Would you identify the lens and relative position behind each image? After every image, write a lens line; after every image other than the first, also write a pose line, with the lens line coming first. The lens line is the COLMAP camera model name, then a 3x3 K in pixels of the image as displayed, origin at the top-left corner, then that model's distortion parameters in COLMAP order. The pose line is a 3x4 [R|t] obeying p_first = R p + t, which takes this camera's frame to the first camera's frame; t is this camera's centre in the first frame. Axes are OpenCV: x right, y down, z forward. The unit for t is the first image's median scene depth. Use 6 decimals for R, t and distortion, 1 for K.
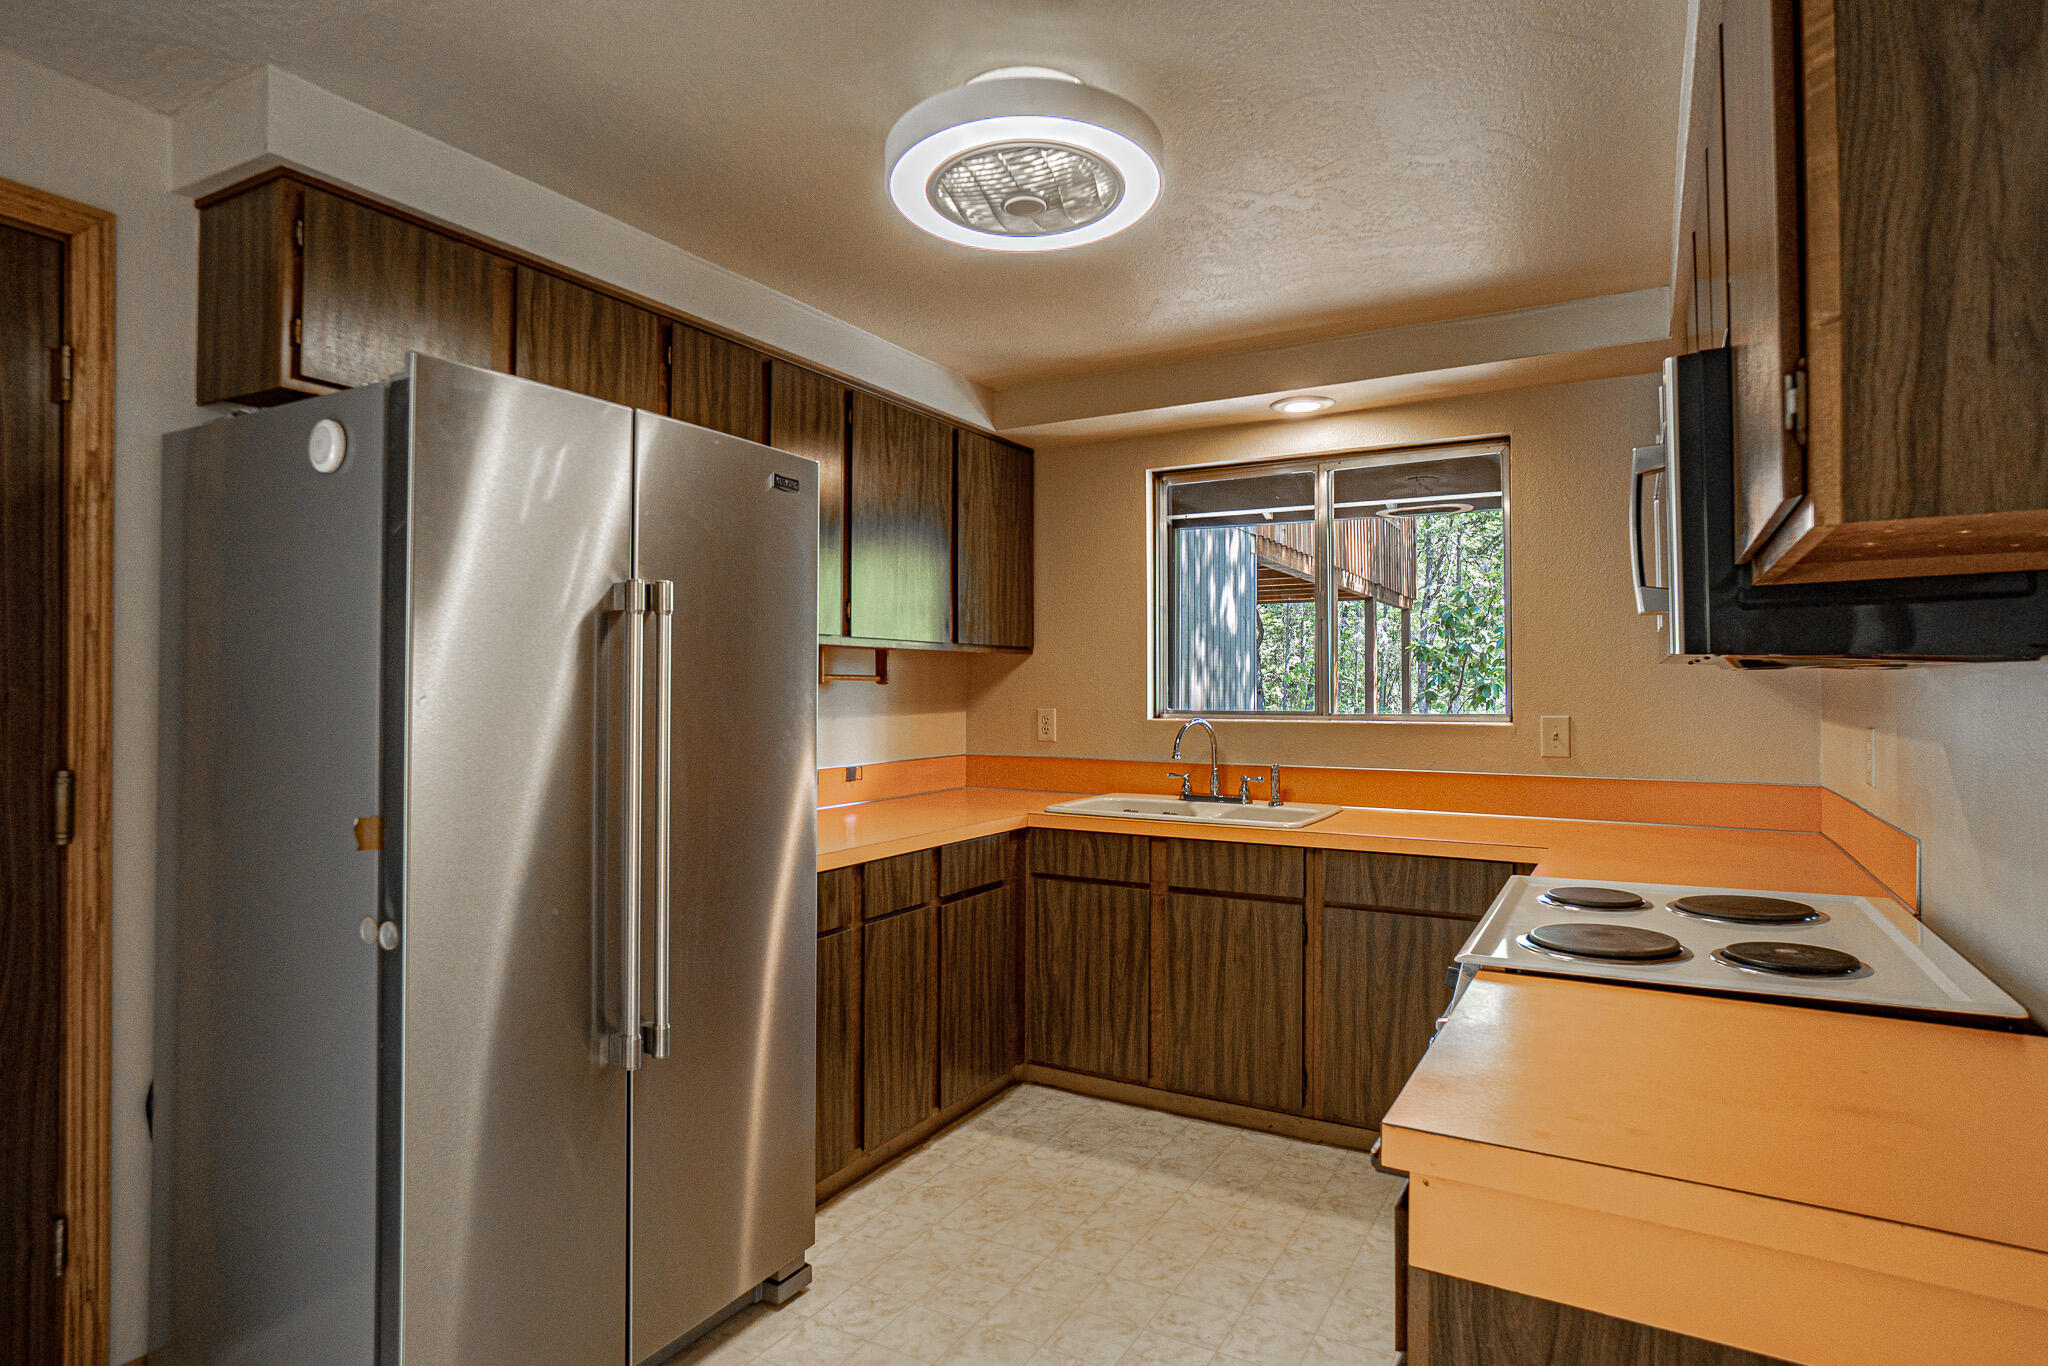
lens RADIAL K [[1110.0, 0, 1020.5], [0, 1110.0, 678.1], [0, 0, 1]] dist [-0.017608, 0.011871]
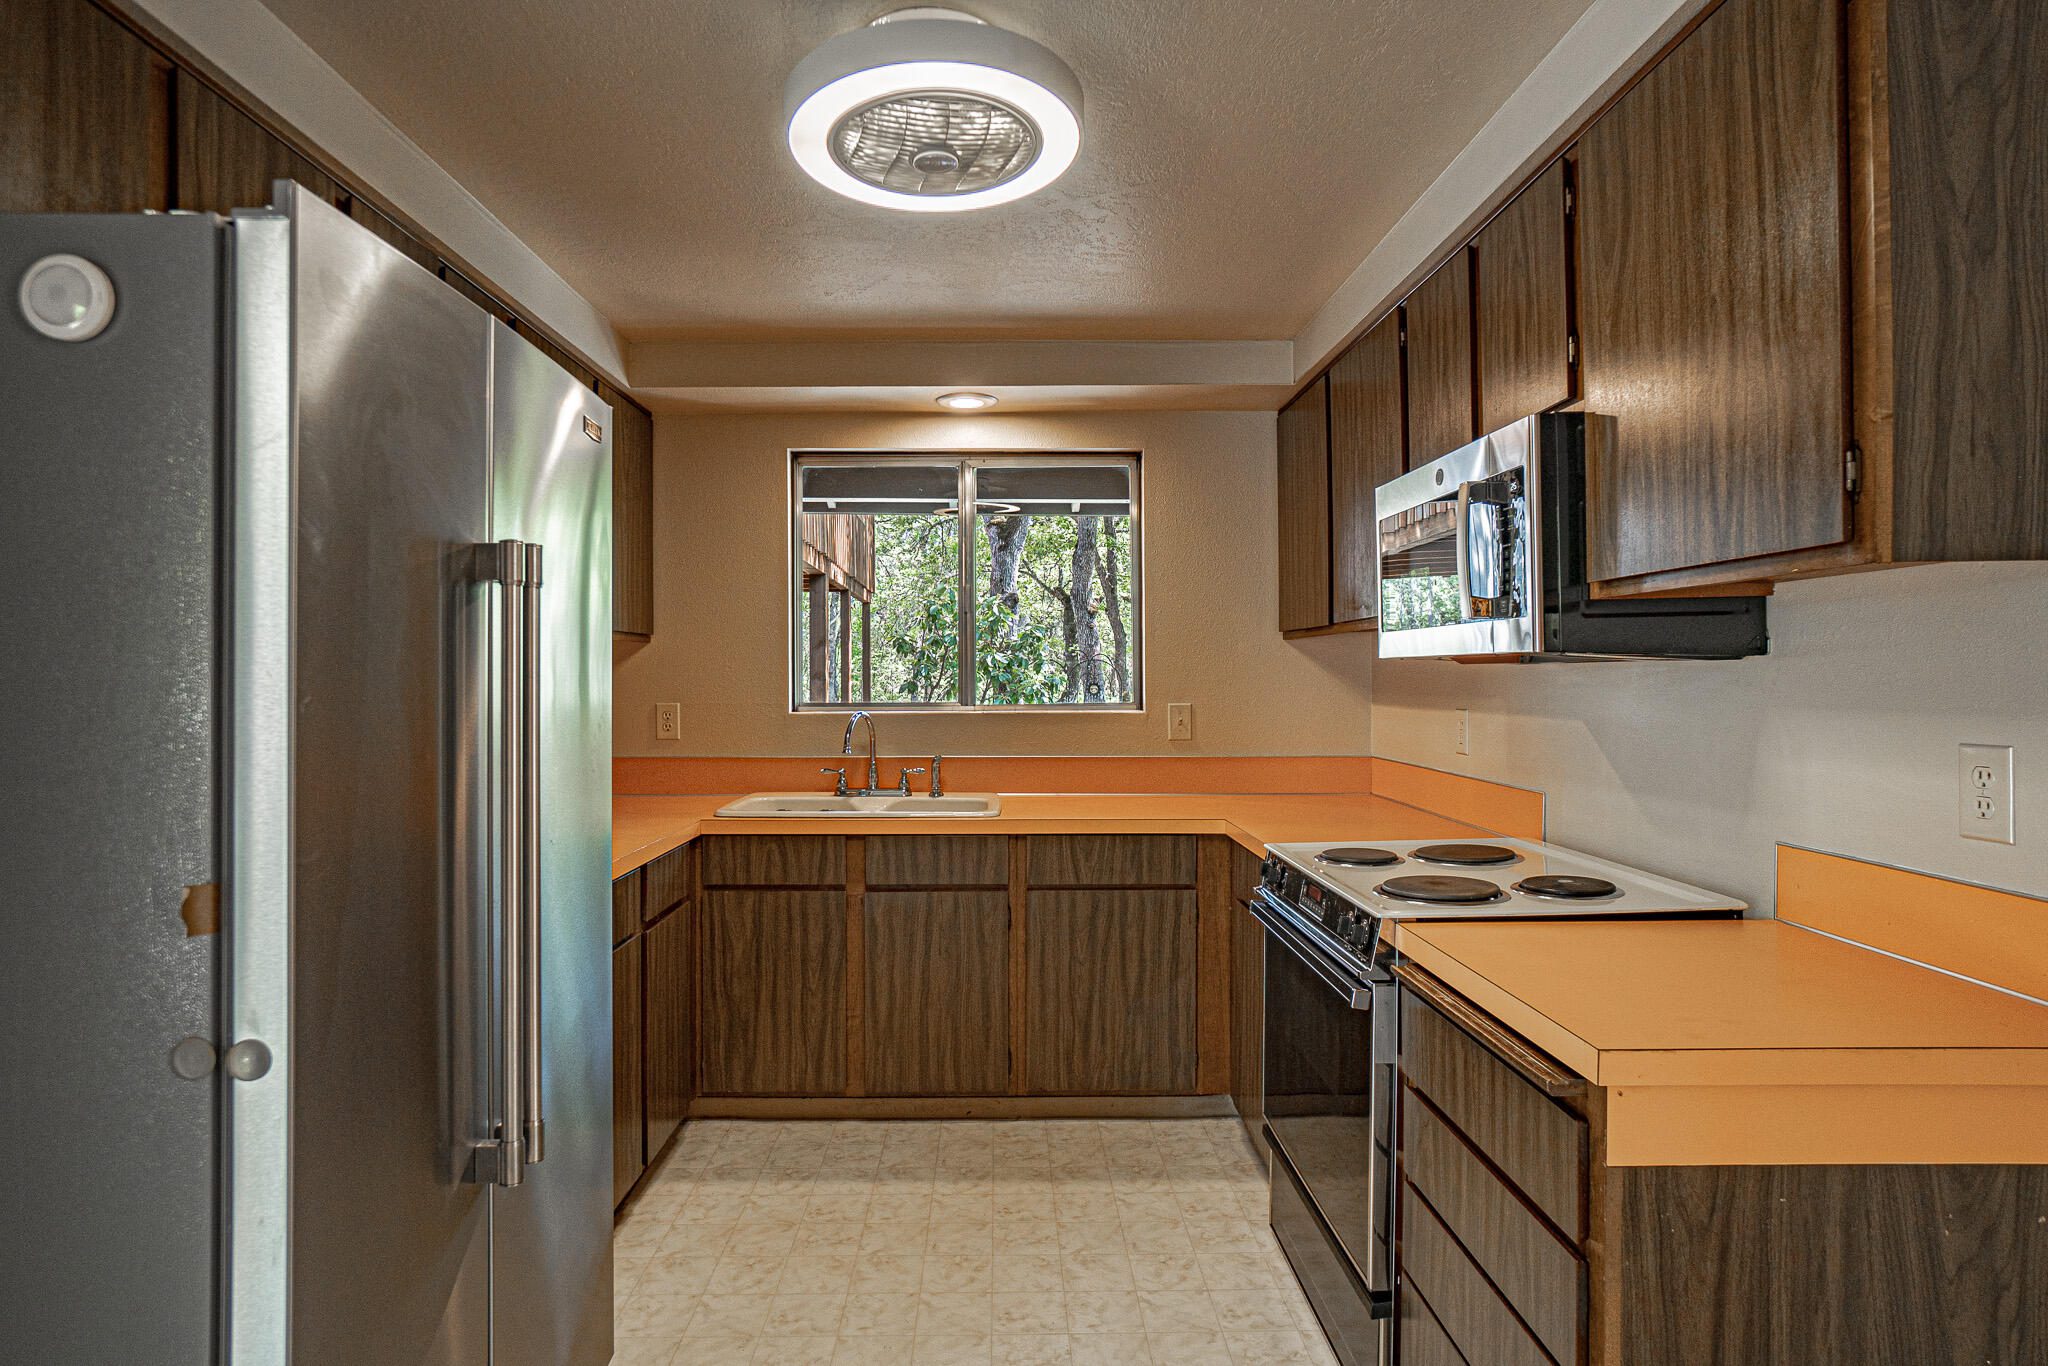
lens RADIAL K [[1127.8, 0, 1031.7], [0, 1127.8, 676.9], [0, 0, 1]] dist [-0.011764, 0.005889]
pose [[0.861277, -0.001133, 0.508134, -0.250284], [-0.002420, 0.999977, 0.006332, -0.000007], [-0.508130, -0.006683, 0.861255, 0.087532]]
